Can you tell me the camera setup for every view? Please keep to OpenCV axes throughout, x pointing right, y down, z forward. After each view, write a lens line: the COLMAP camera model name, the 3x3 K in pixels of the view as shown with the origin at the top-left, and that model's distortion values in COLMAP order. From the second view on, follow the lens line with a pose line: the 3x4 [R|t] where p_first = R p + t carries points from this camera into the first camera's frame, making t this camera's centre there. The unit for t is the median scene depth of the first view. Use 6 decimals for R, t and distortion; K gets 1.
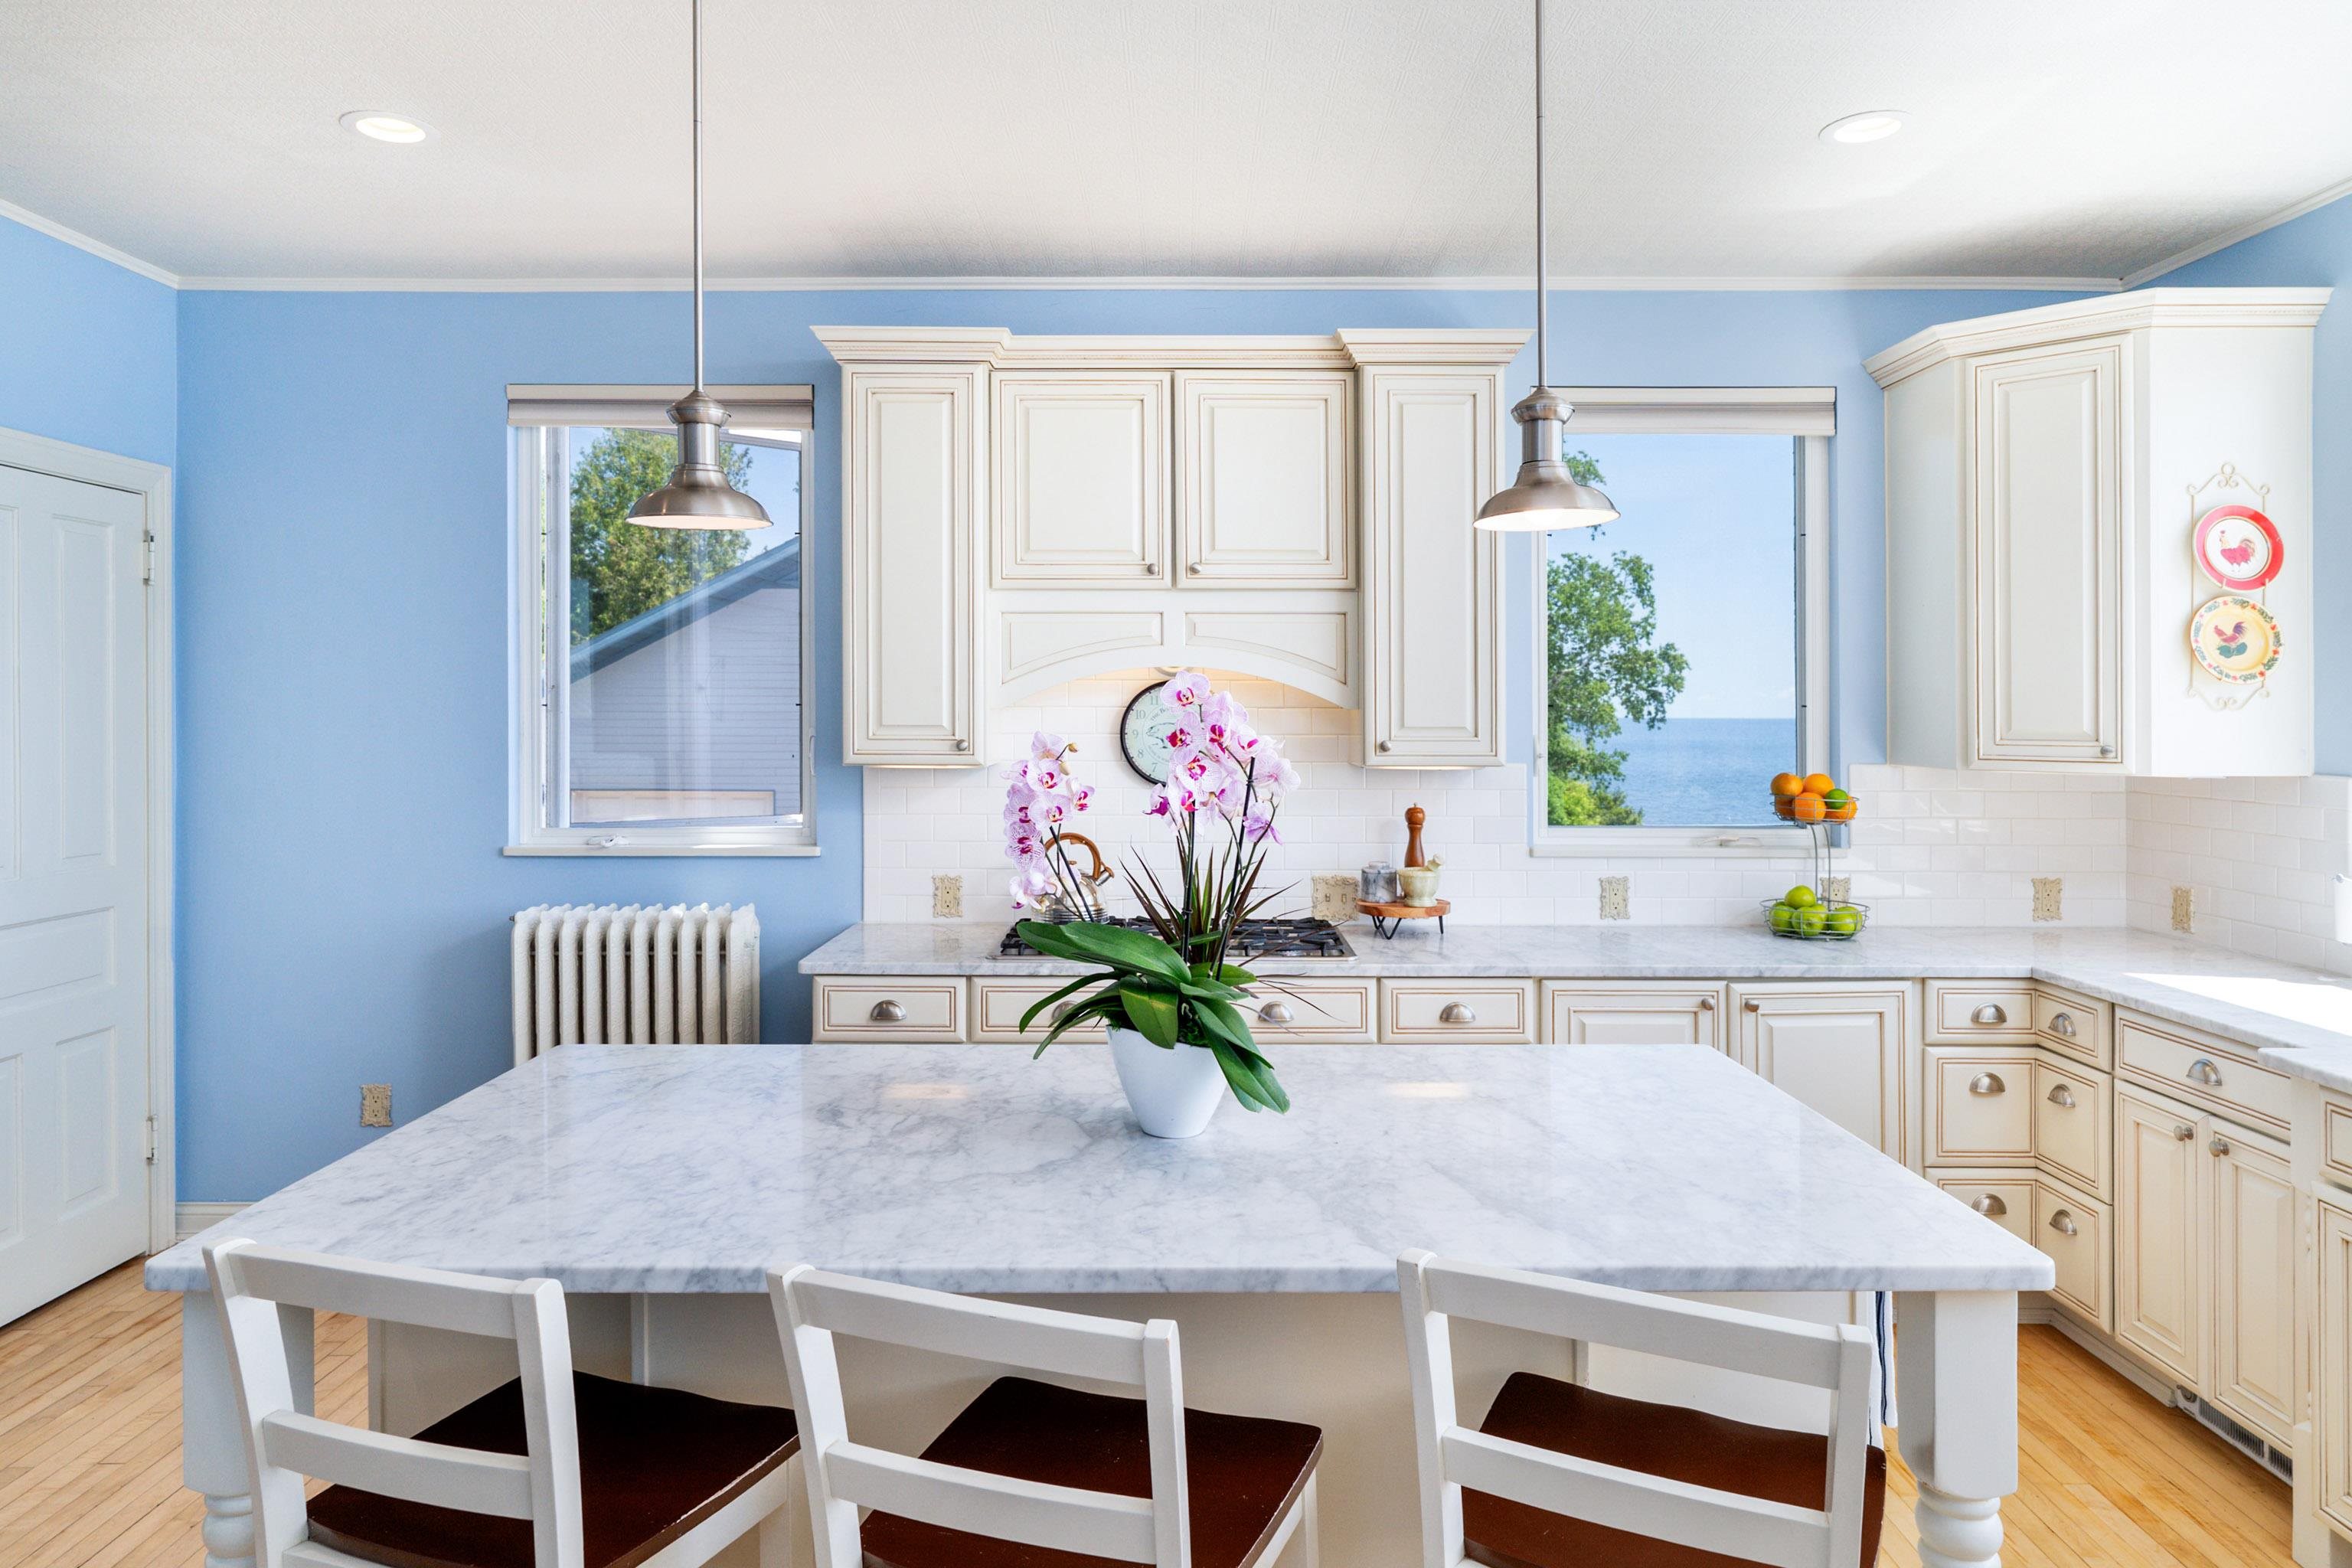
lens RADIAL K [[1468.7, 0, 1177.9], [0, 1468.7, 702.9], [0, 0, 1]] dist [0.005916, 0.002280]
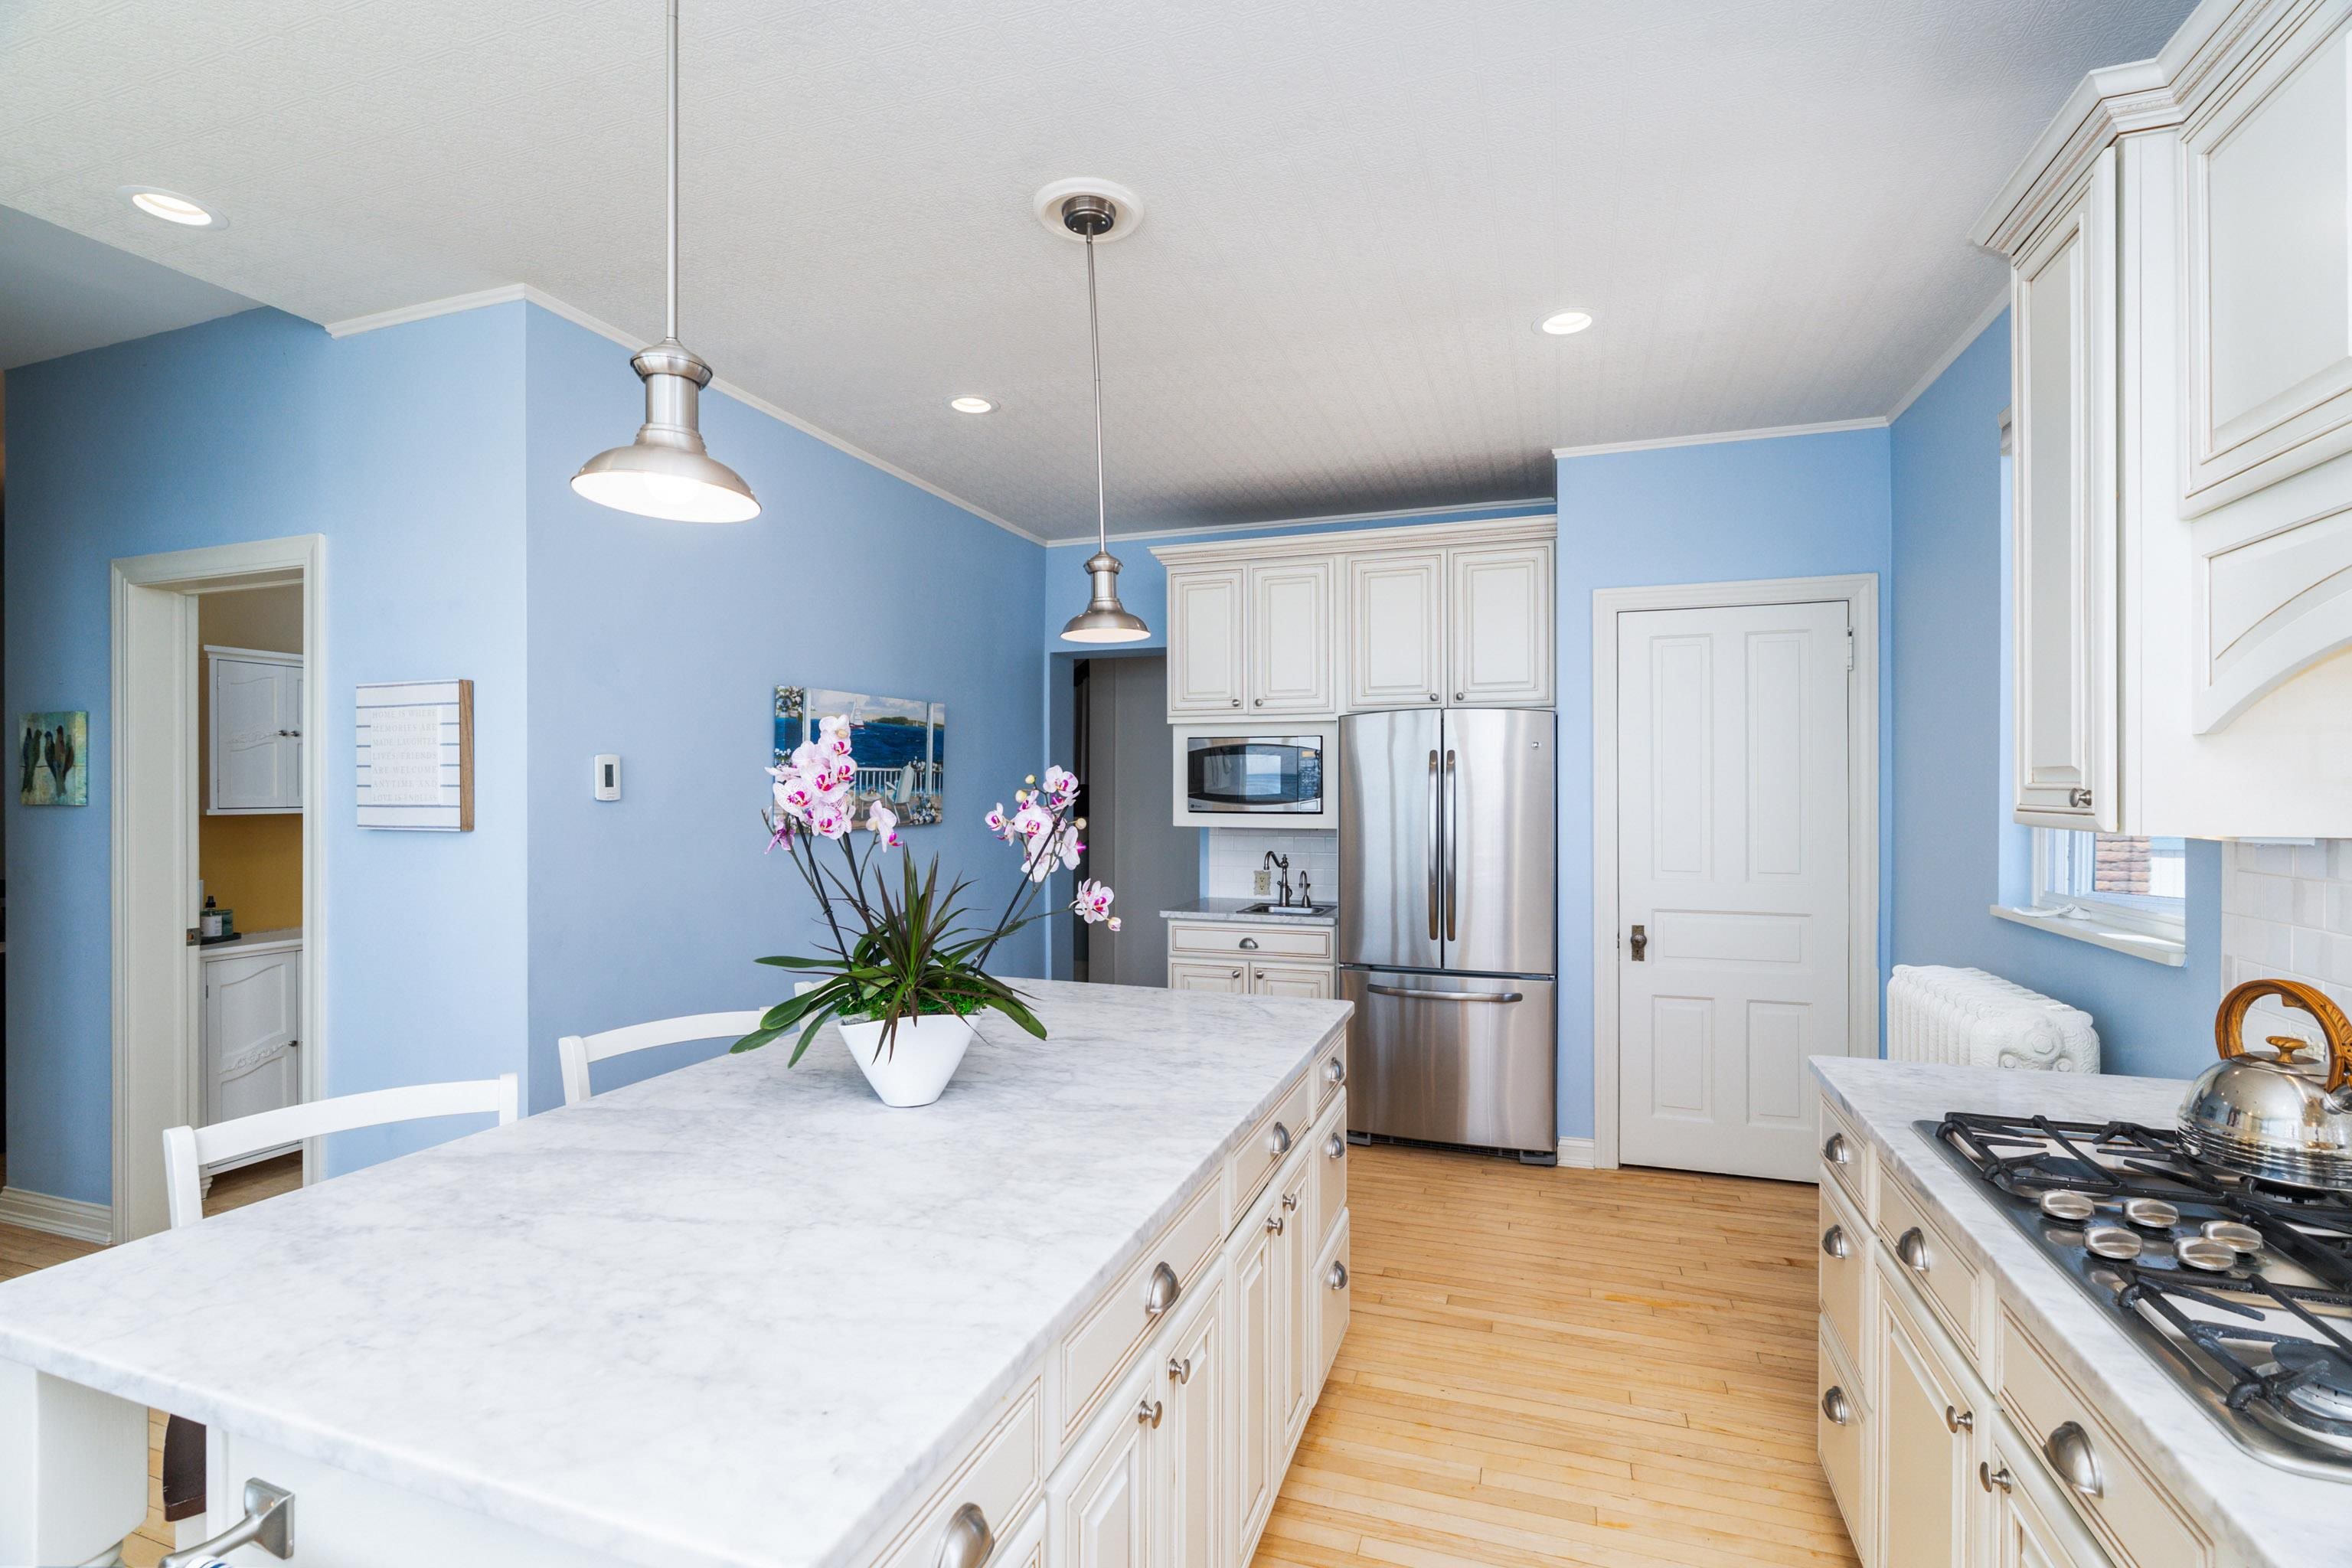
lens RADIAL K [[1076.7, 0, 1176.0], [0, 1076.7, 797.4], [0, 0, 1]] dist [-0.002862, 0.000156]
pose [[-0.339668, 0.002768, -0.940541, 0.426141], [0.005573, 0.999984, 0.000930, 0.028569], [0.940529, -0.004925, -0.339678, 0.868229]]
